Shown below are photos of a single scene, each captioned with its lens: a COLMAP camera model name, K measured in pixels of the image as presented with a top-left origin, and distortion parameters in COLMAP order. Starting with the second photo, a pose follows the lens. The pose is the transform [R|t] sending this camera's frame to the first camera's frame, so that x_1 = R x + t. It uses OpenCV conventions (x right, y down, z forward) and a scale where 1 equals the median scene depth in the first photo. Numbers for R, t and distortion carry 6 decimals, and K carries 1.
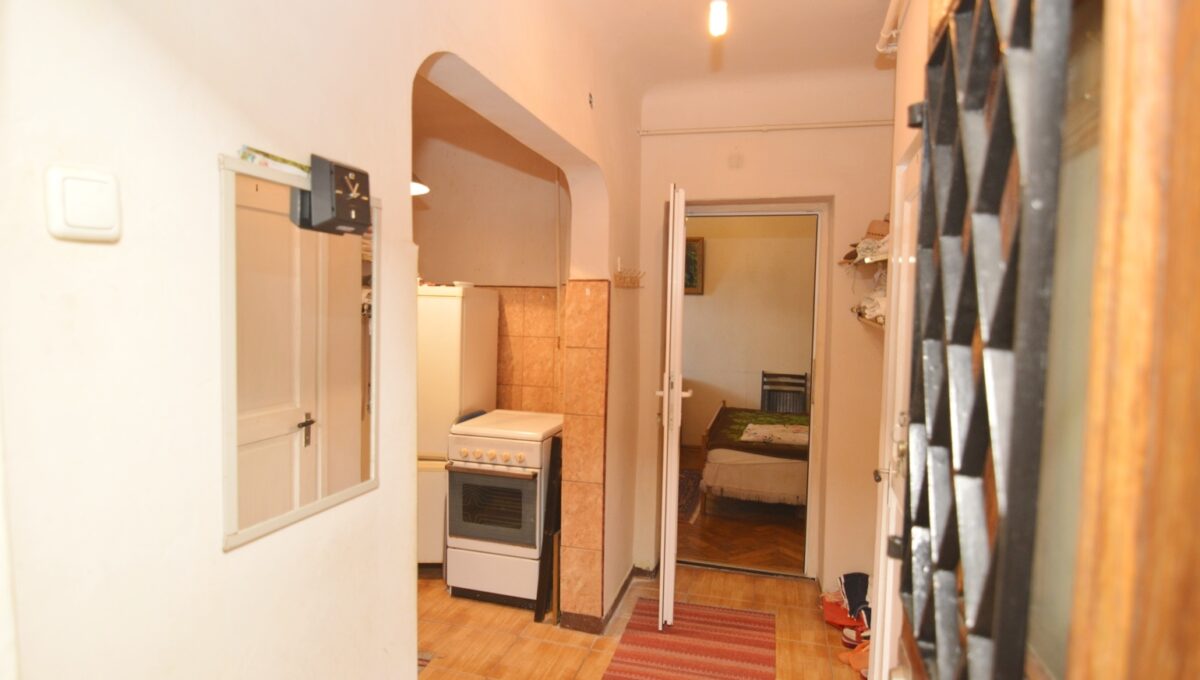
lens RADIAL K [[663.0, 0, 599.7], [0, 663.0, 341.1], [0, 0, 1]] dist [0.000190, 0.000026]
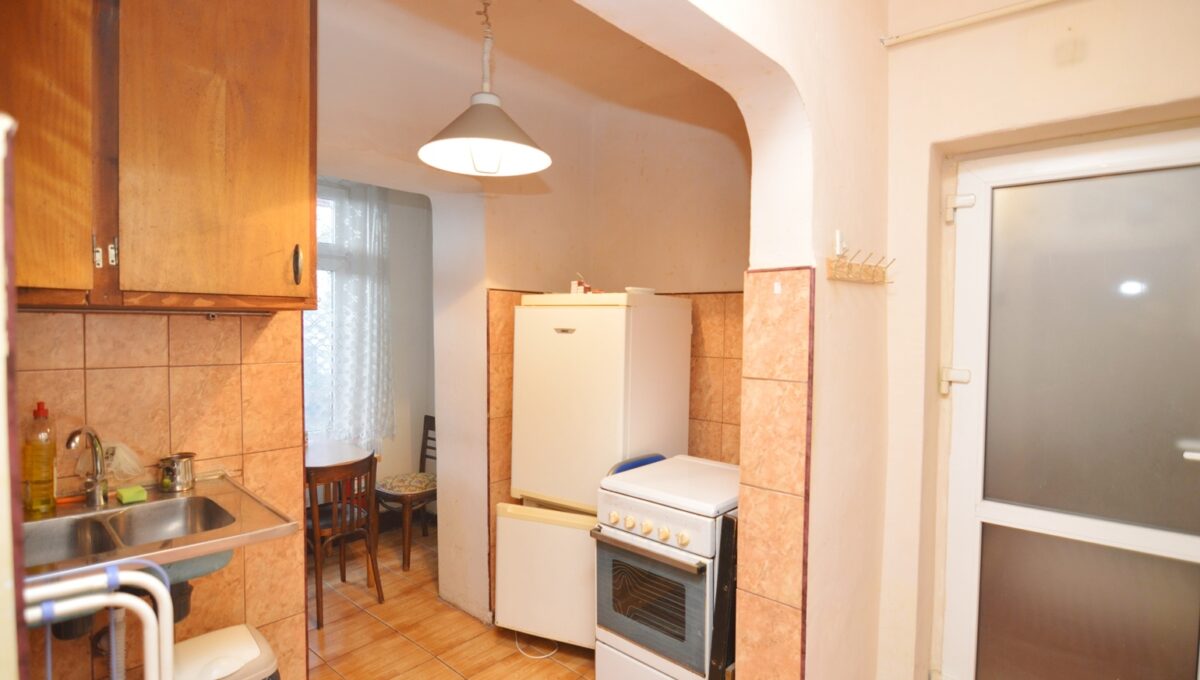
lens RADIAL K [[586.7, 0, 602.4], [0, 586.7, 340.8], [0, 0, 1]] dist [-0.013251, -0.003673]
pose [[0.893637, 0.000111, -0.448791, 0.078964], [-0.013042, 0.999584, -0.025723, -0.009754], [0.448602, 0.028840, 0.893266, 0.439181]]
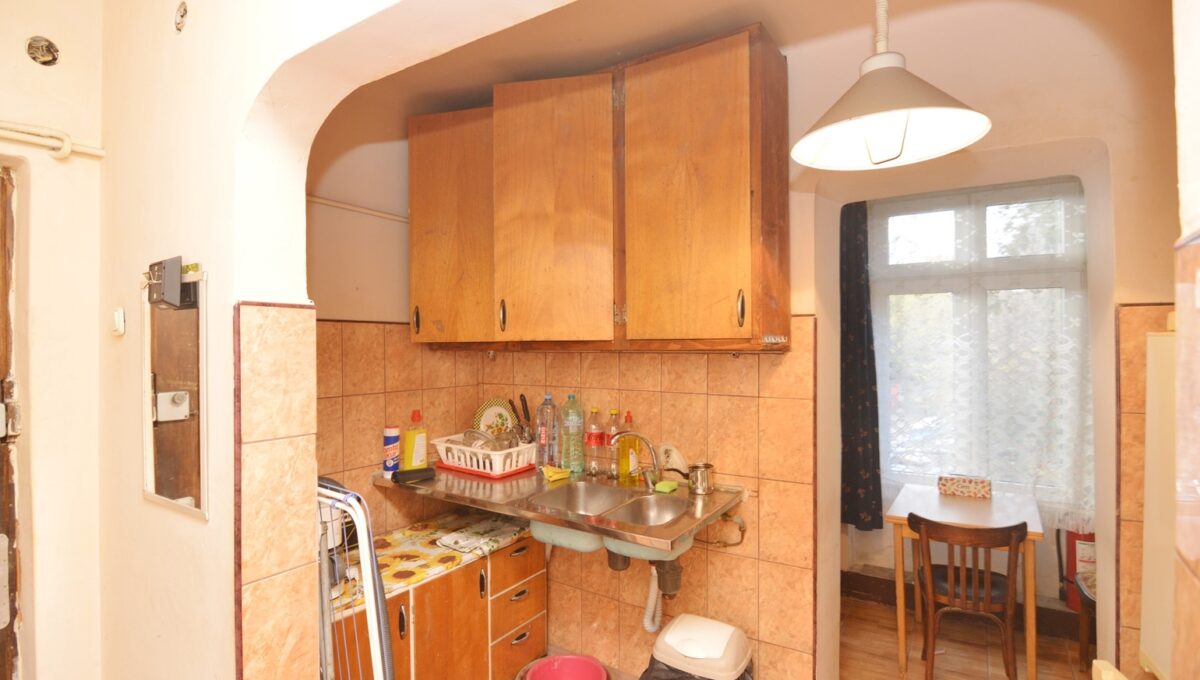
lens RADIAL K [[586.7, 0, 602.0], [0, 586.7, 339.1], [0, 0, 1]] dist [-0.013251, -0.003673]
pose [[-0.308814, -0.024482, -0.950807, 0.148475], [-0.046594, 0.998858, -0.010586, -0.036529], [0.949980, 0.041033, -0.309602, 0.726921]]
